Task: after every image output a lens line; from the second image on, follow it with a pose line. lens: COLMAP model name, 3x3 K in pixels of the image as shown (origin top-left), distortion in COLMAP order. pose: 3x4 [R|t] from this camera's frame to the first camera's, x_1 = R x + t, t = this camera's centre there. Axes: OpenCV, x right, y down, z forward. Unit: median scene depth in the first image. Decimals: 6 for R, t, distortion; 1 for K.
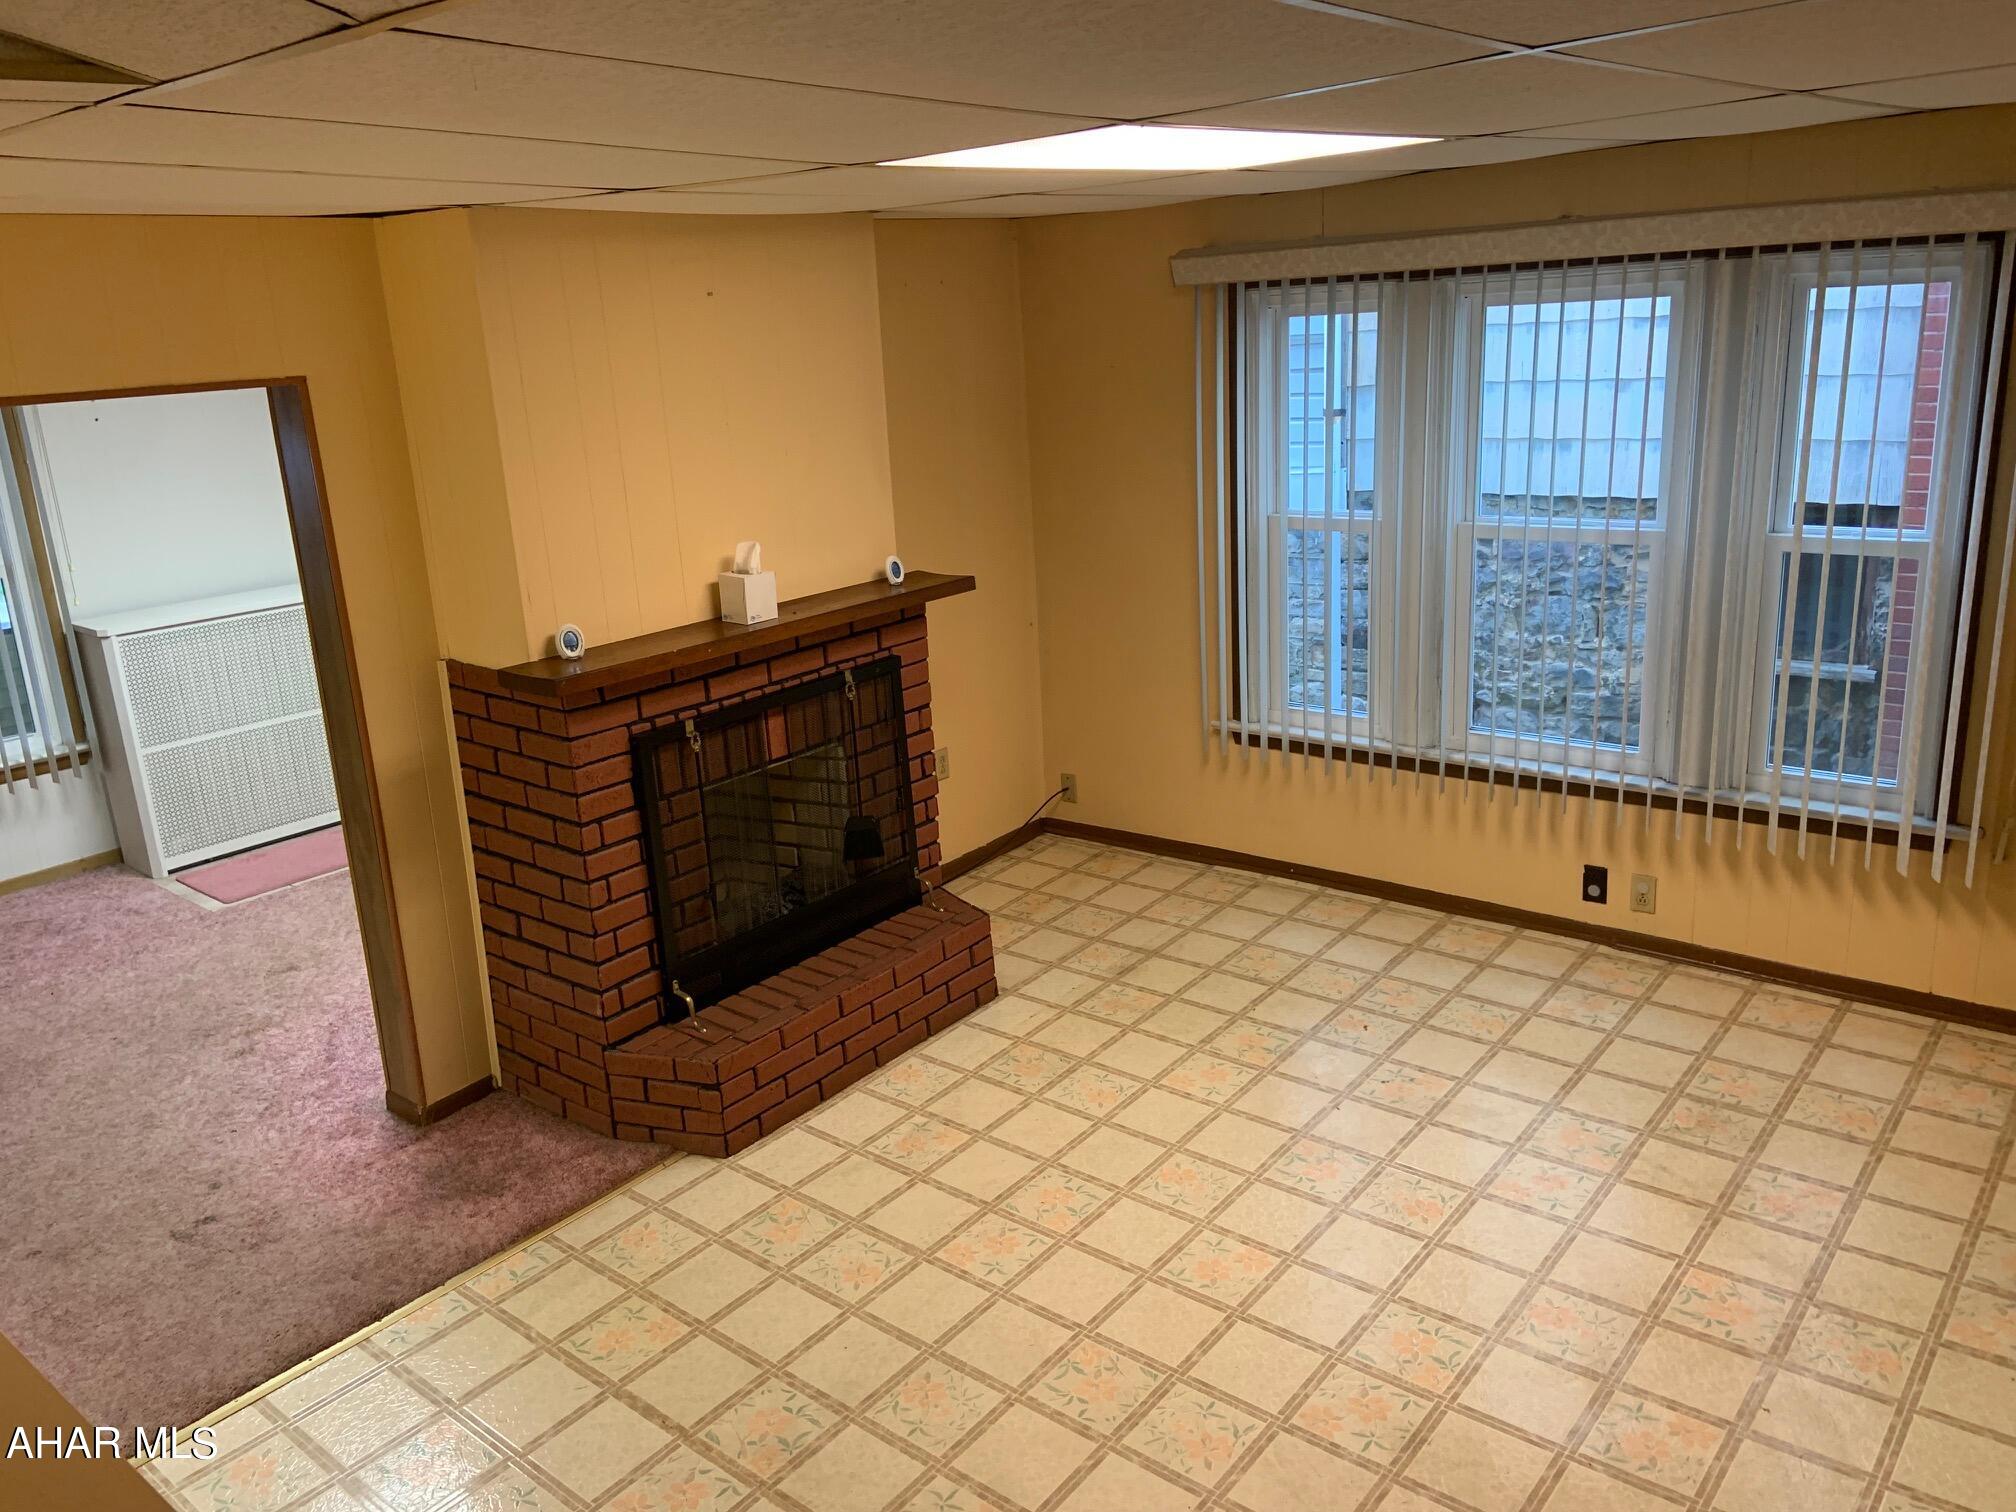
lens RADIAL K [[1515.8, 0, 1010.9], [0, 1515.8, 741.3], [0, 0, 1]] dist [0.146272, -0.191289]
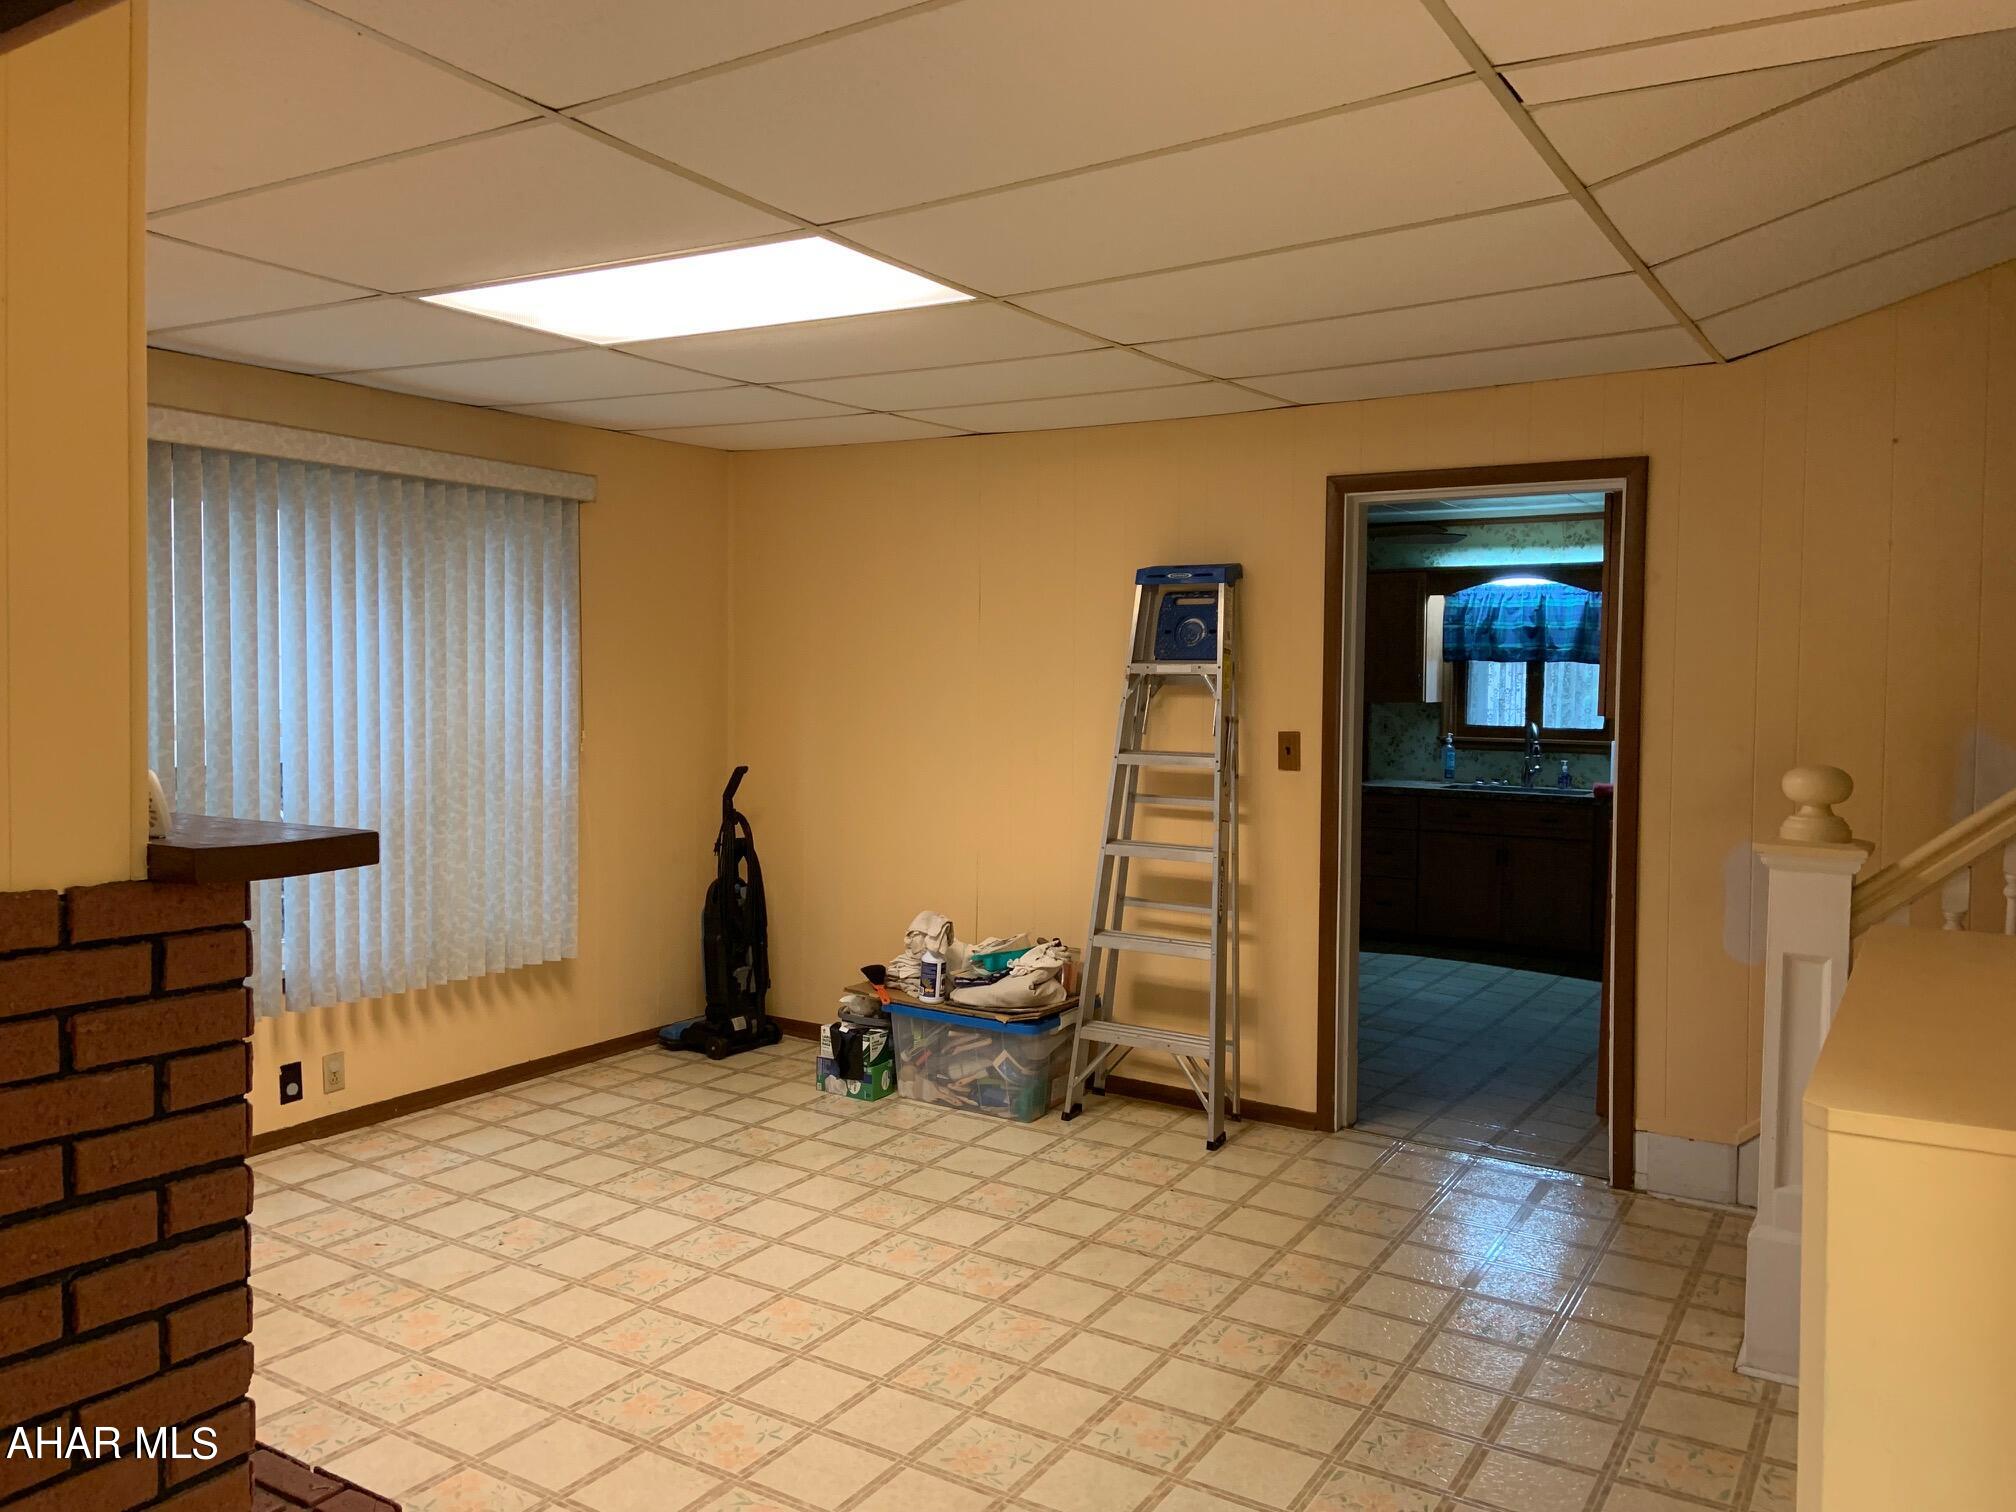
lens RADIAL K [[1515.8, 0, 1010.9], [0, 1515.8, 741.3], [0, 0, 1]] dist [0.146272, -0.191289]
pose [[-0.139871, 0.012969, 0.990085, -0.778736], [0.269350, 0.962706, 0.025441, -0.020889], [-0.952831, 0.270238, -0.138148, 0.753232]]
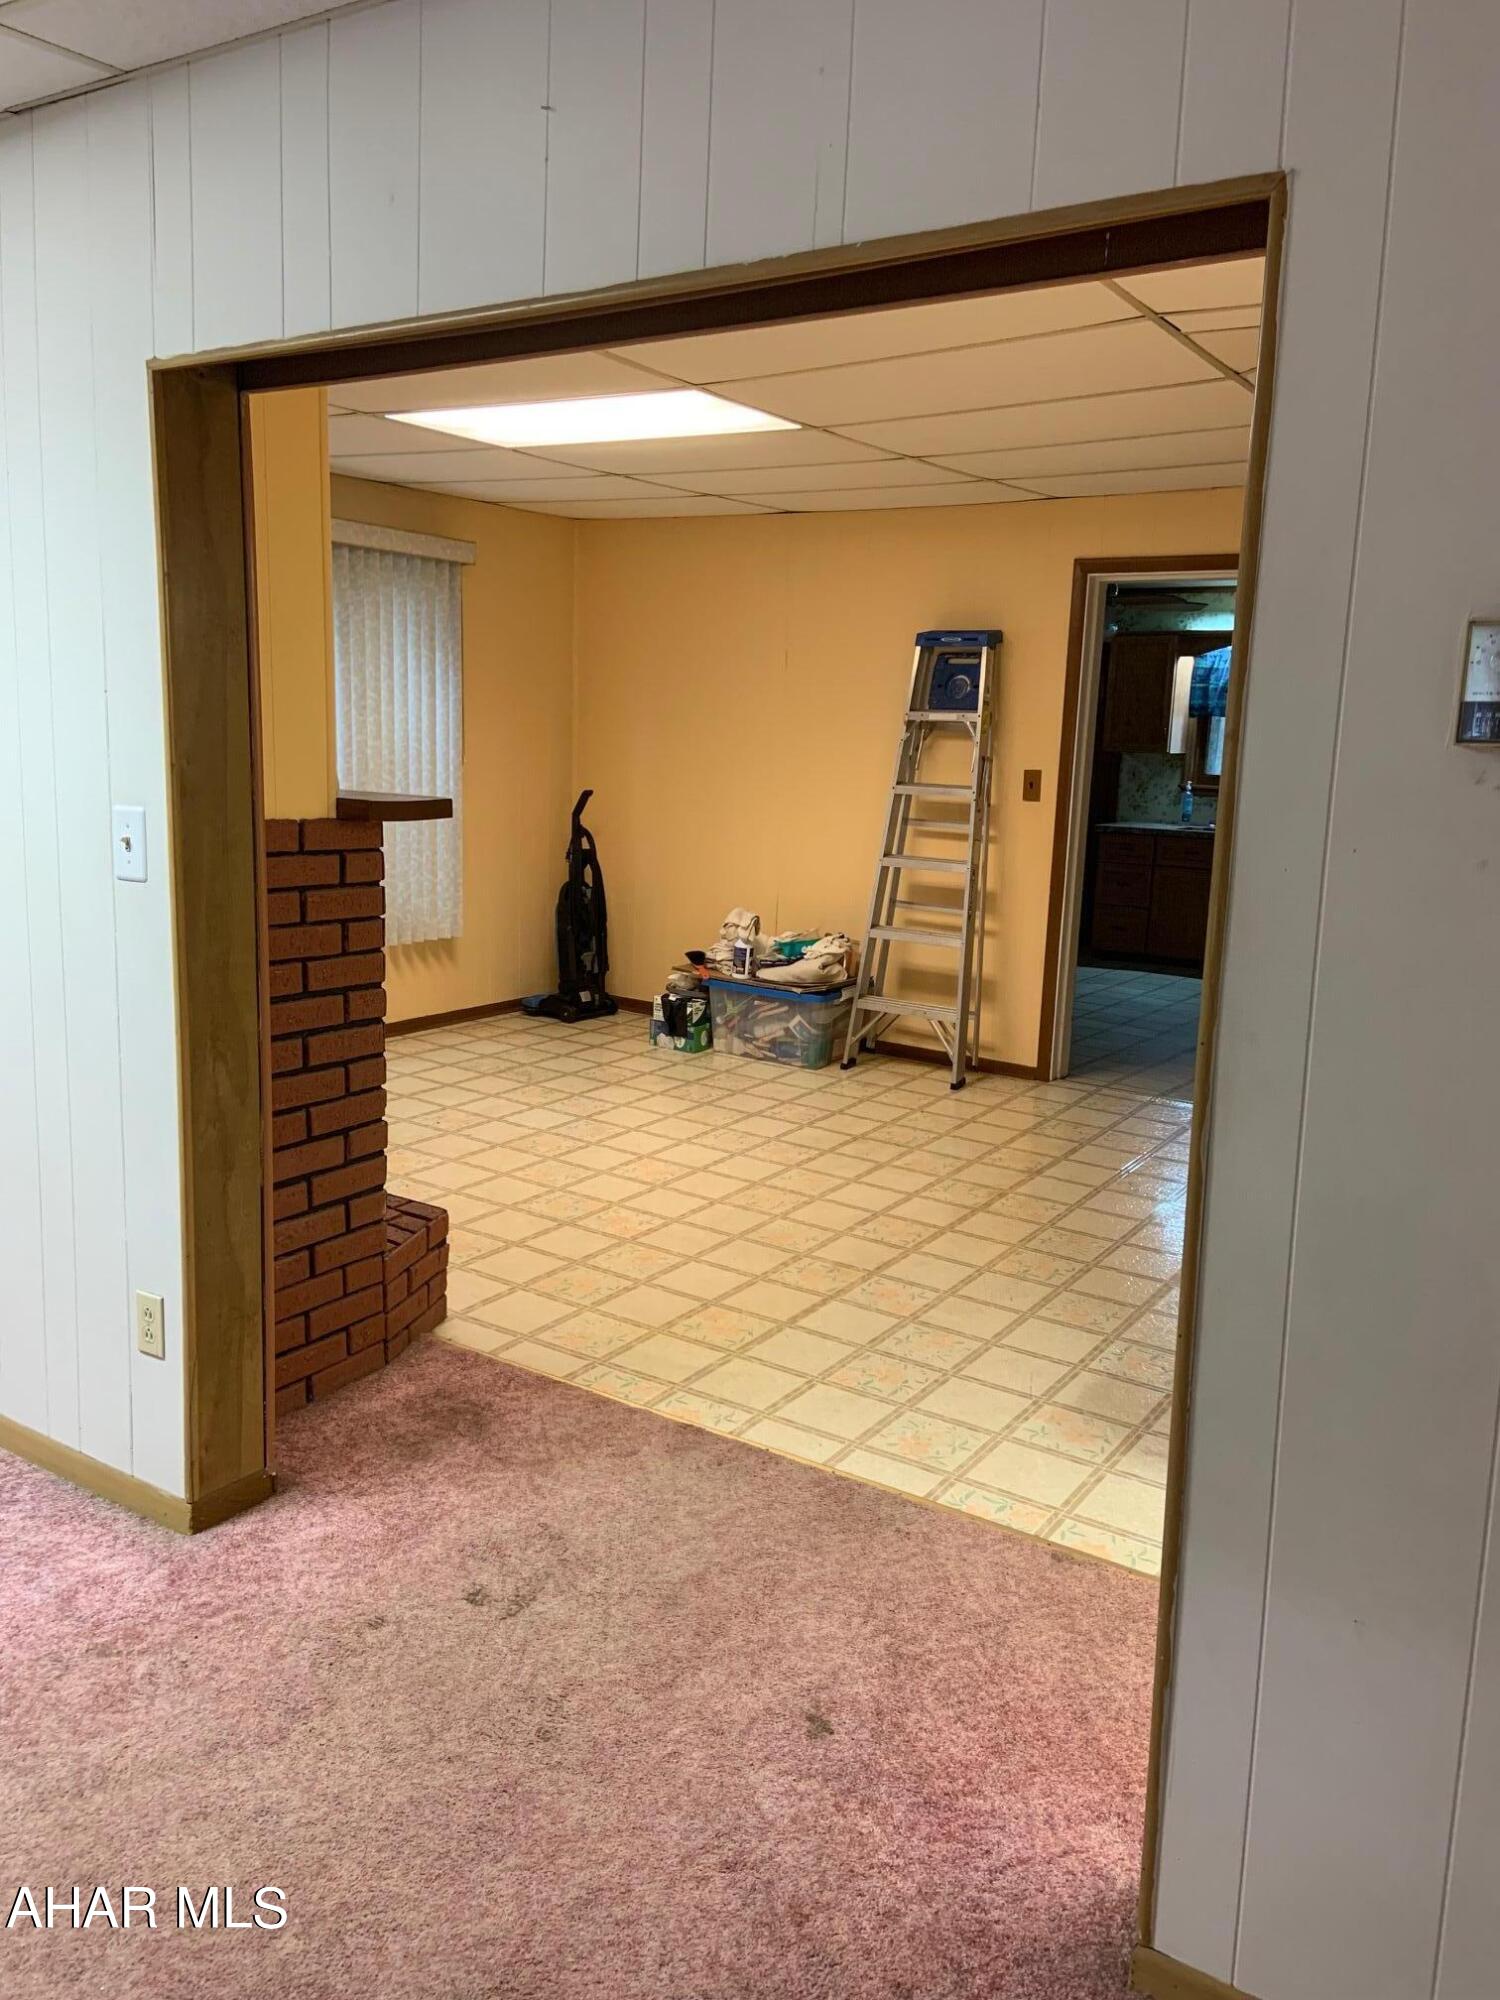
lens RADIAL K [[1503.7, 0, 762.6], [0, 1503.7, 999.1], [0, 0, 1]] dist [0.146272, -0.191289]
pose [[-0.122042, -0.125205, 0.984596, -1.099043], [0.245099, 0.957487, 0.152138, -0.014752], [-0.961786, 0.259891, -0.086166, 0.822724]]
